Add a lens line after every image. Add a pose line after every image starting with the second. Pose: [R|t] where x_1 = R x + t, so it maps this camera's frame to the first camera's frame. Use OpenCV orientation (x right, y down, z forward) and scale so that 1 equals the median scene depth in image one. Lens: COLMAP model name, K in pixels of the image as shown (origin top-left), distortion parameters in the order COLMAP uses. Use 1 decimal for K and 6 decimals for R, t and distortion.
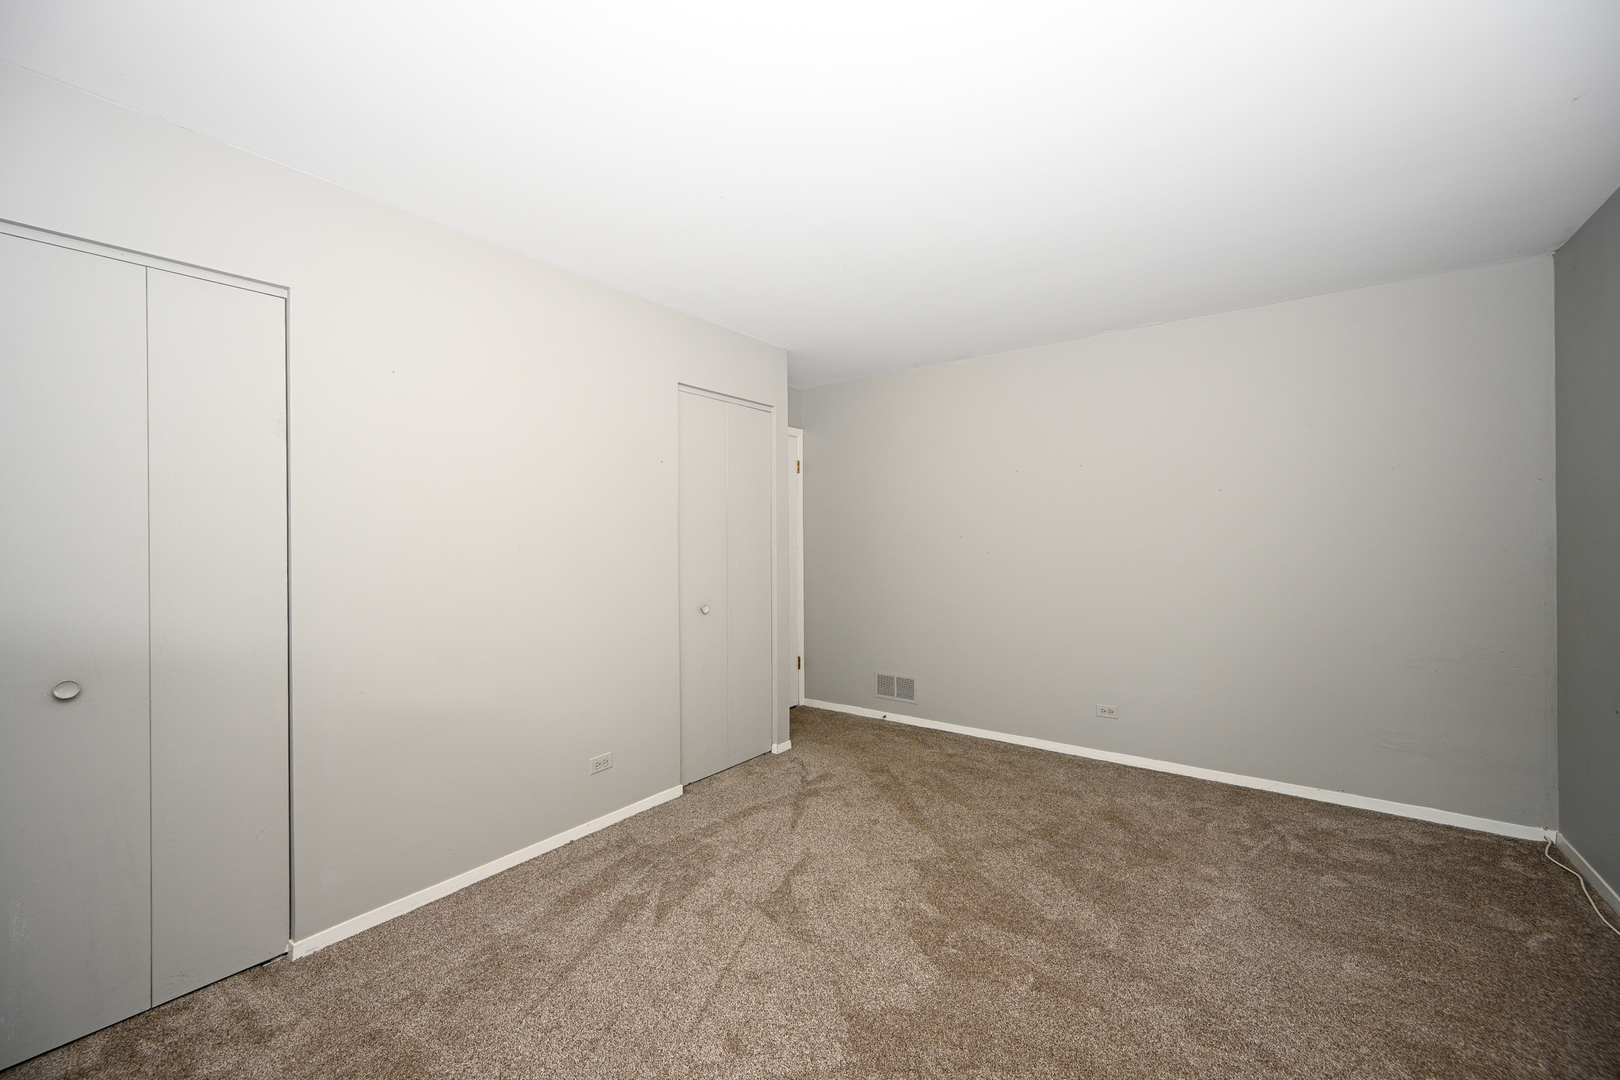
lens RADIAL K [[647.2, 0, 810.0], [0, 647.2, 540.0], [0, 0, 1]] dist [0.000447, 0.000048]
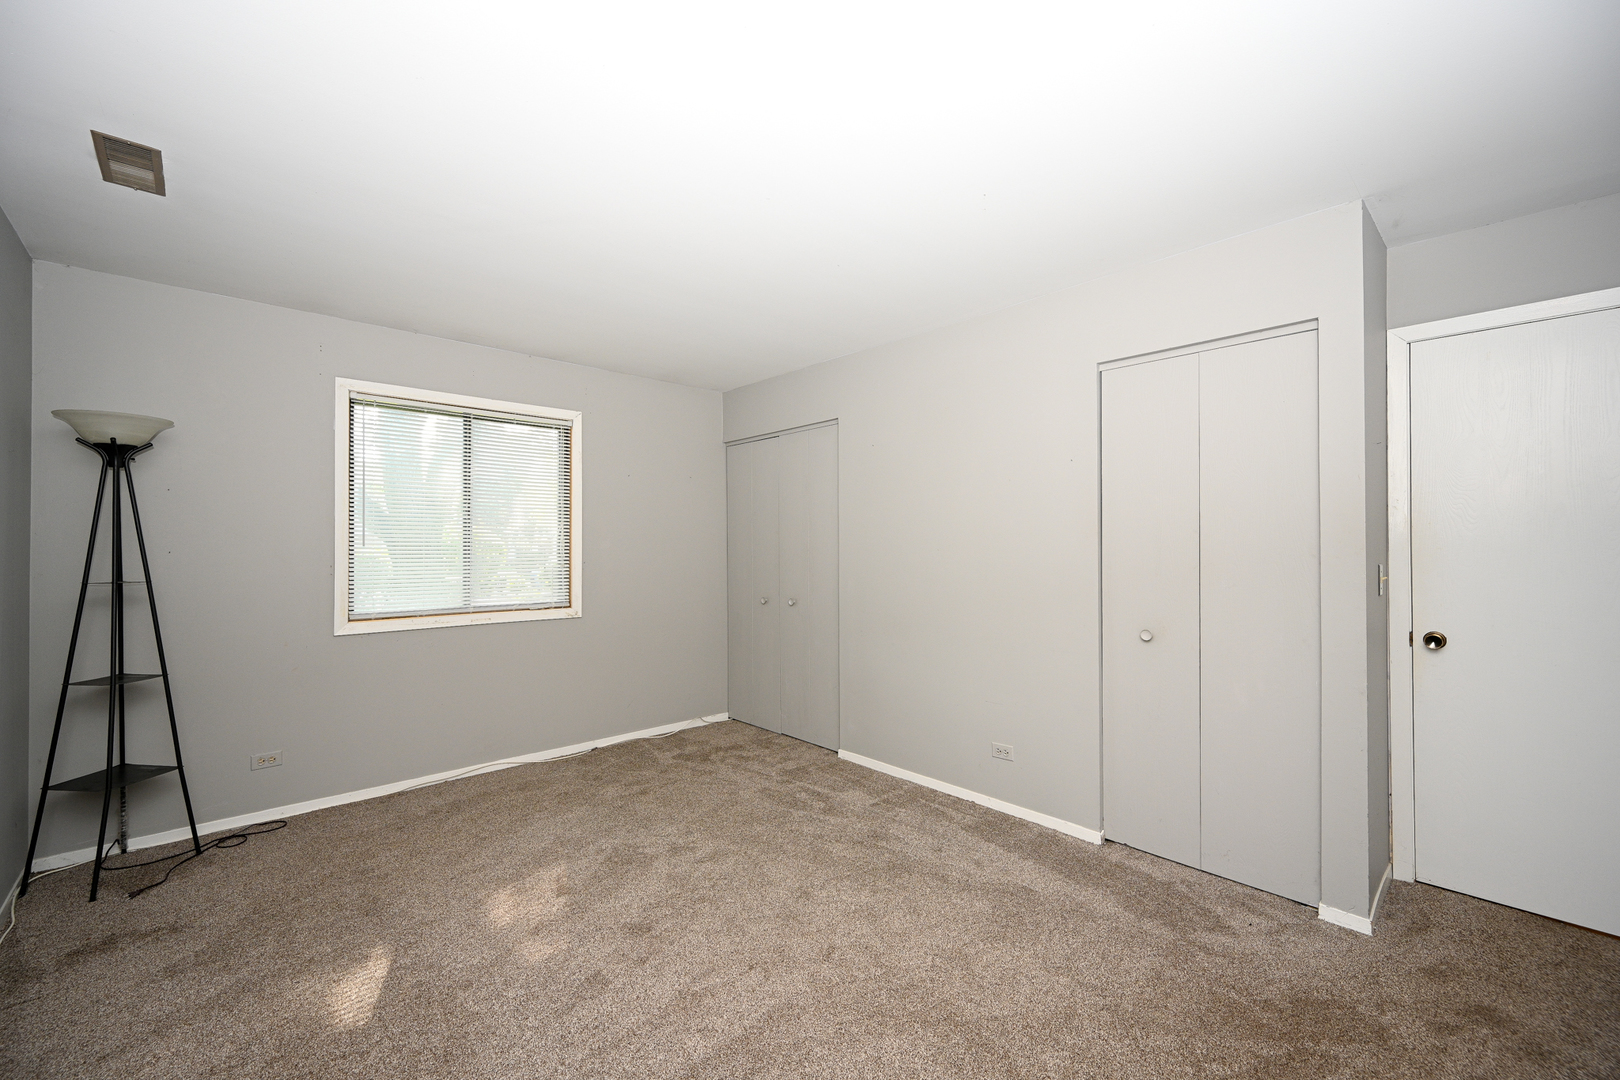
lens RADIAL K [[647.2, 0, 810.0], [0, 647.2, 540.0], [0, 0, 1]] dist [0.000447, 0.000048]
pose [[-0.188031, 0.001539, -0.982162, 0.759483], [0.003415, 0.999994, 0.000913, -0.010197], [0.982157, -0.003183, -0.188035, 0.844607]]
